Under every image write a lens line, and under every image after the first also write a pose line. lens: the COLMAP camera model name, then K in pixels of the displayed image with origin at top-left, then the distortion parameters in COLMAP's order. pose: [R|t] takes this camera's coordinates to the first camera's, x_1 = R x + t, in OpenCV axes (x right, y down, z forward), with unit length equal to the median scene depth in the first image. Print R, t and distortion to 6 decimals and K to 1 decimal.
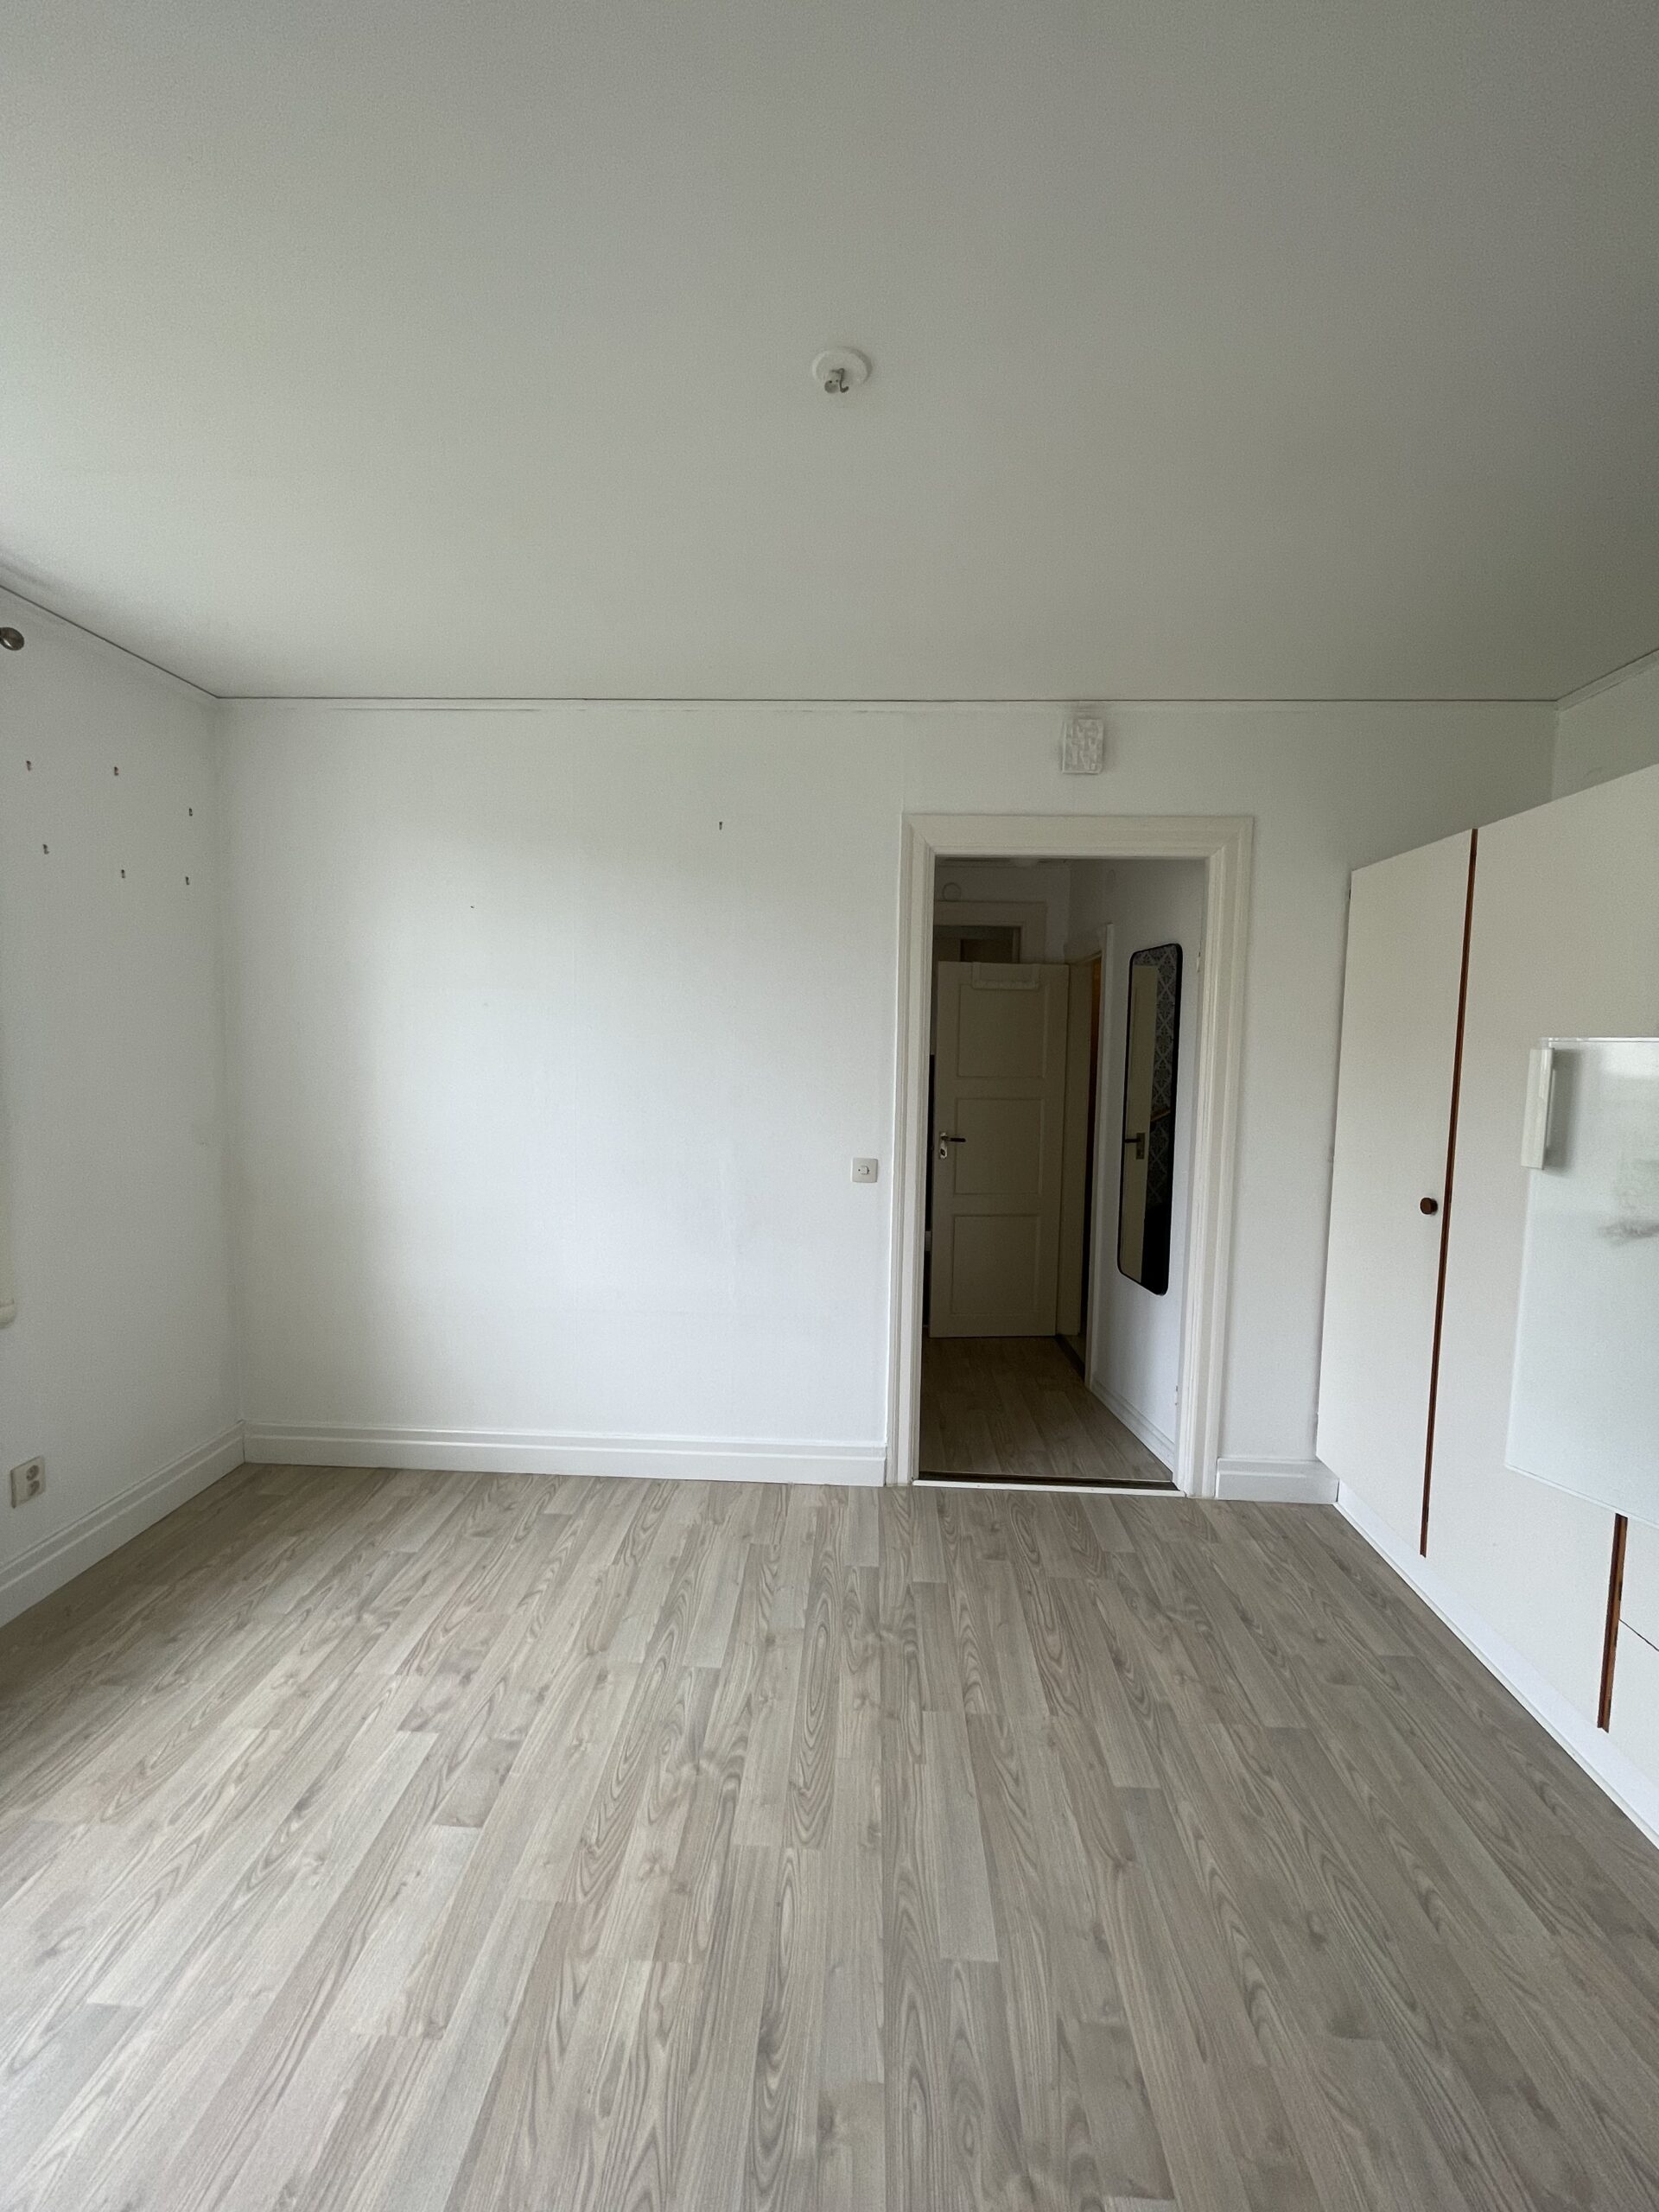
lens RADIAL K [[877.4, 0, 824.0], [0, 877.4, 1108.5], [0, 0, 1]] dist [-0.004212, -0.000541]
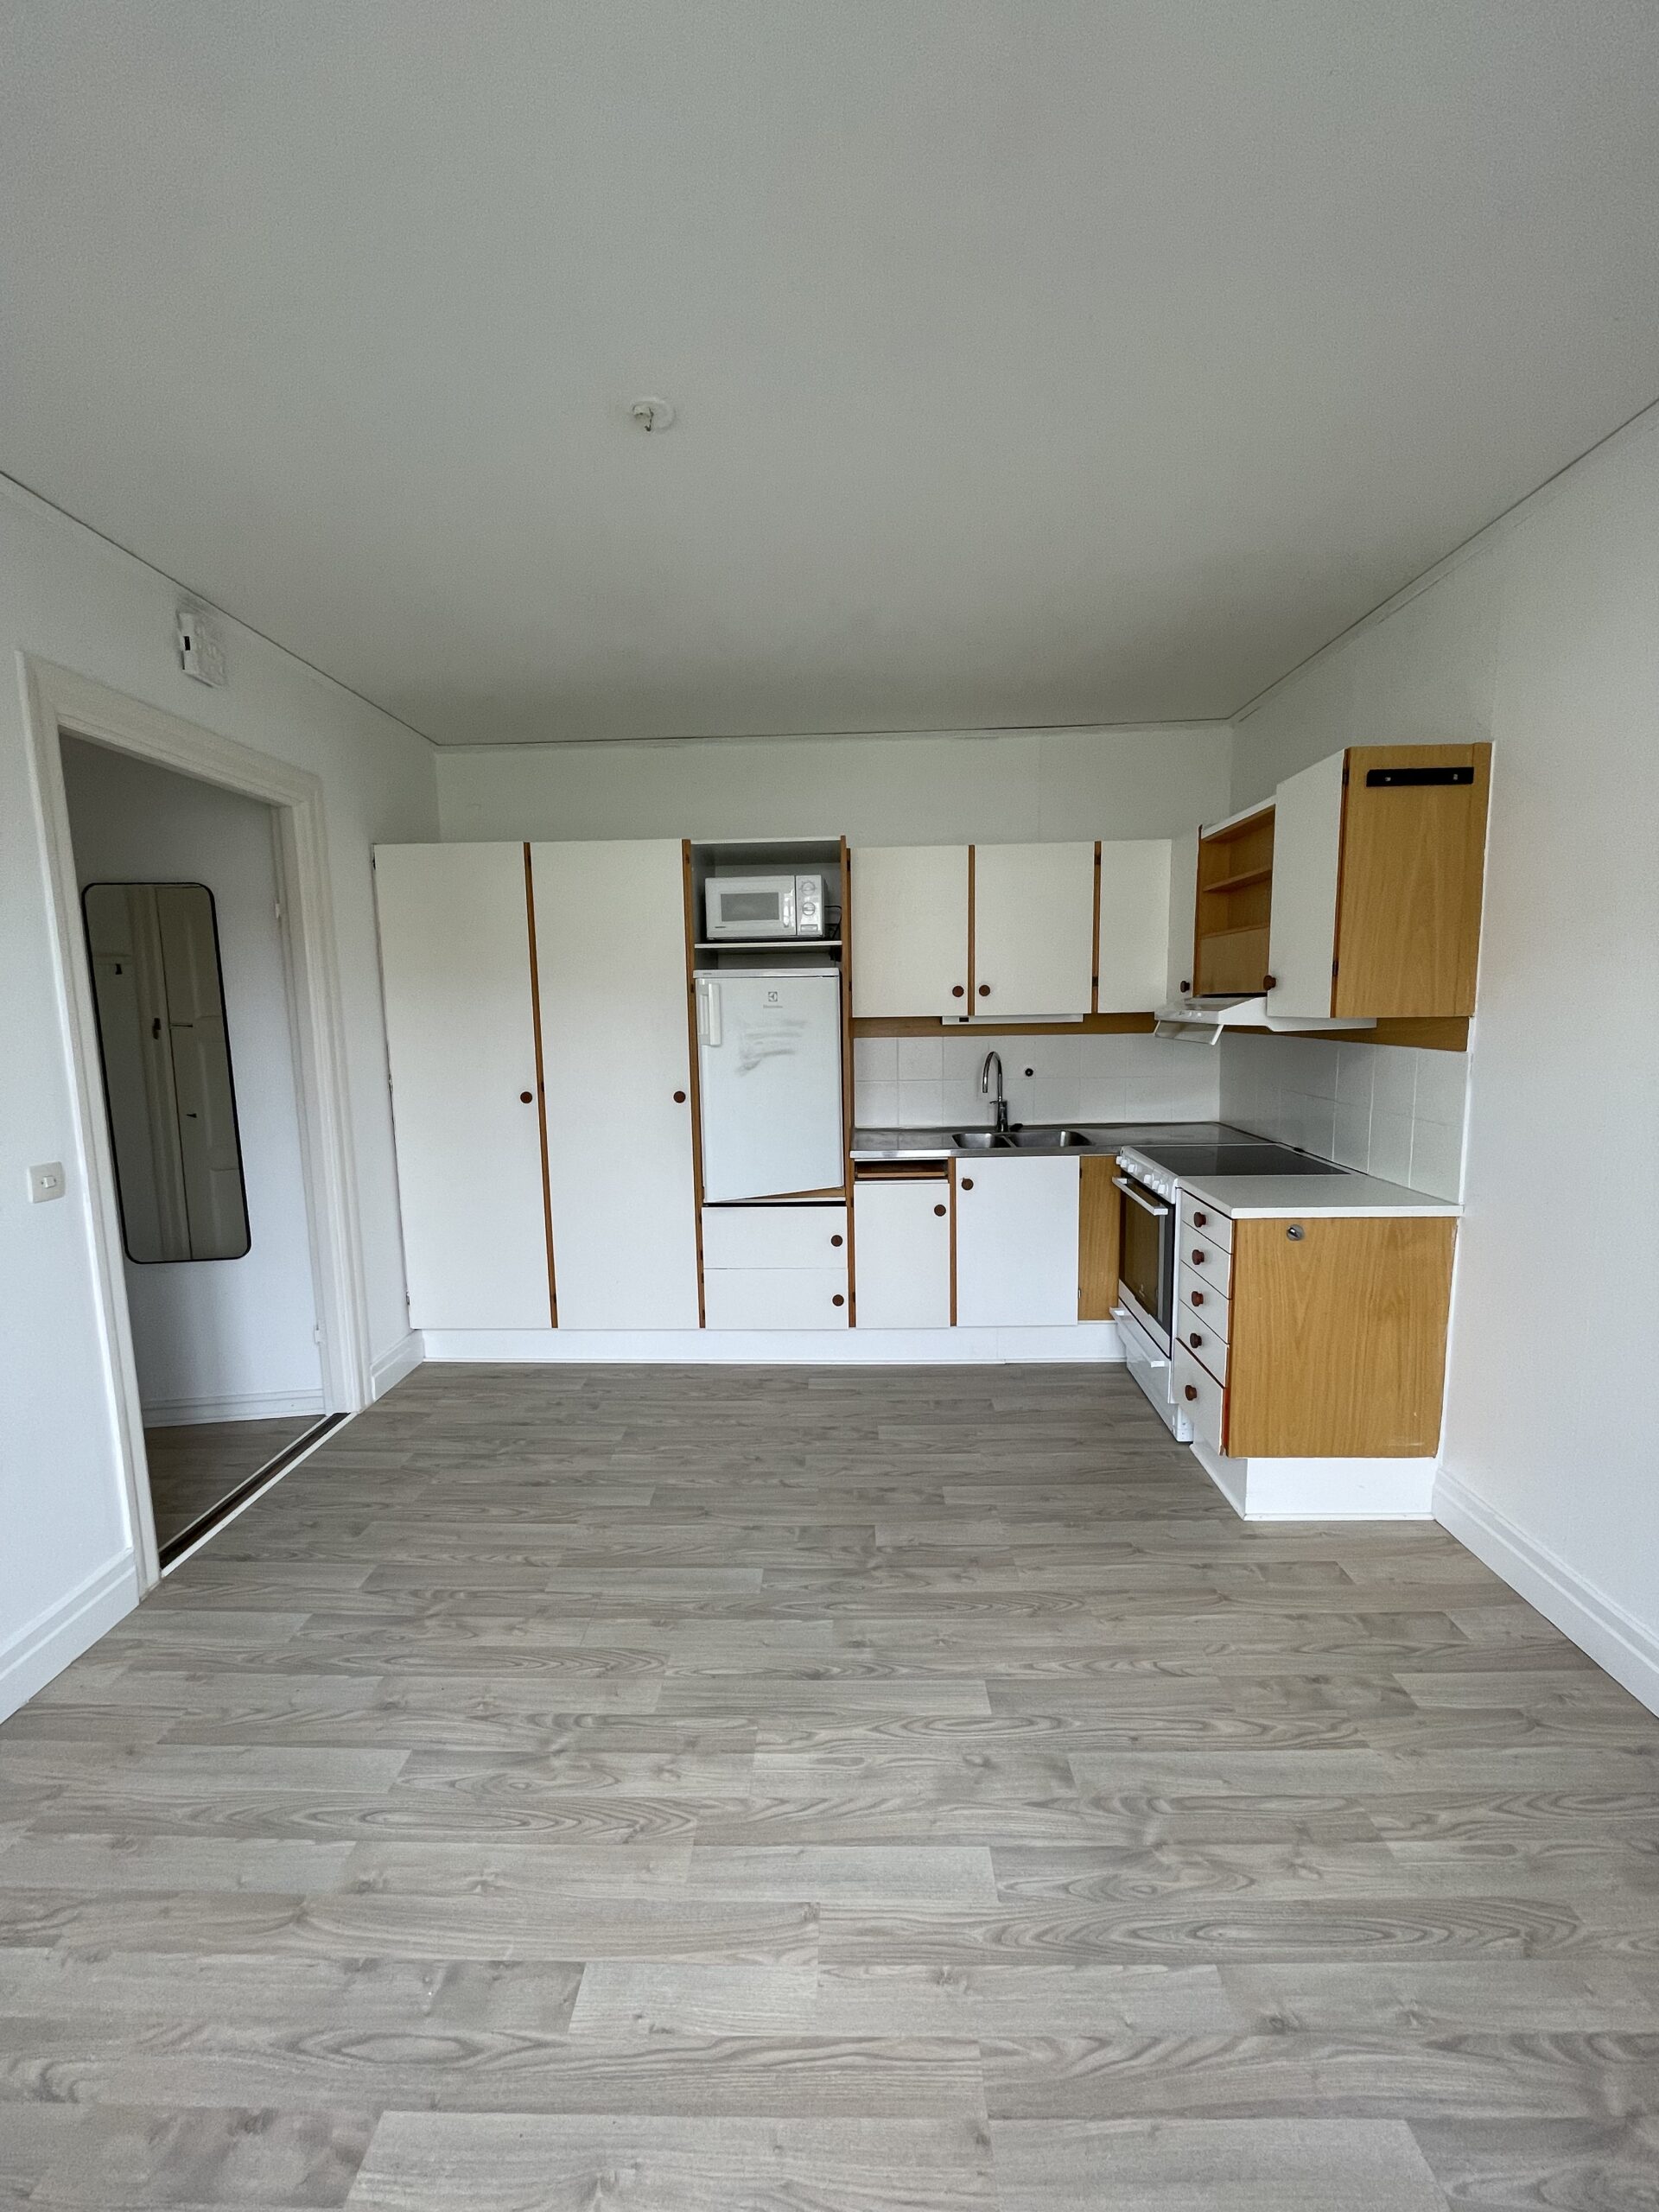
lens RADIAL K [[877.4, 0, 826.9], [0, 877.4, 1103.4], [0, 0, 1]] dist [-0.004212, -0.000541]
pose [[-0.020141, -0.134954, 0.990647, -1.064934], [0.092657, 0.986332, 0.136250, -0.043379], [-0.995494, 0.094535, -0.007361, 0.698159]]
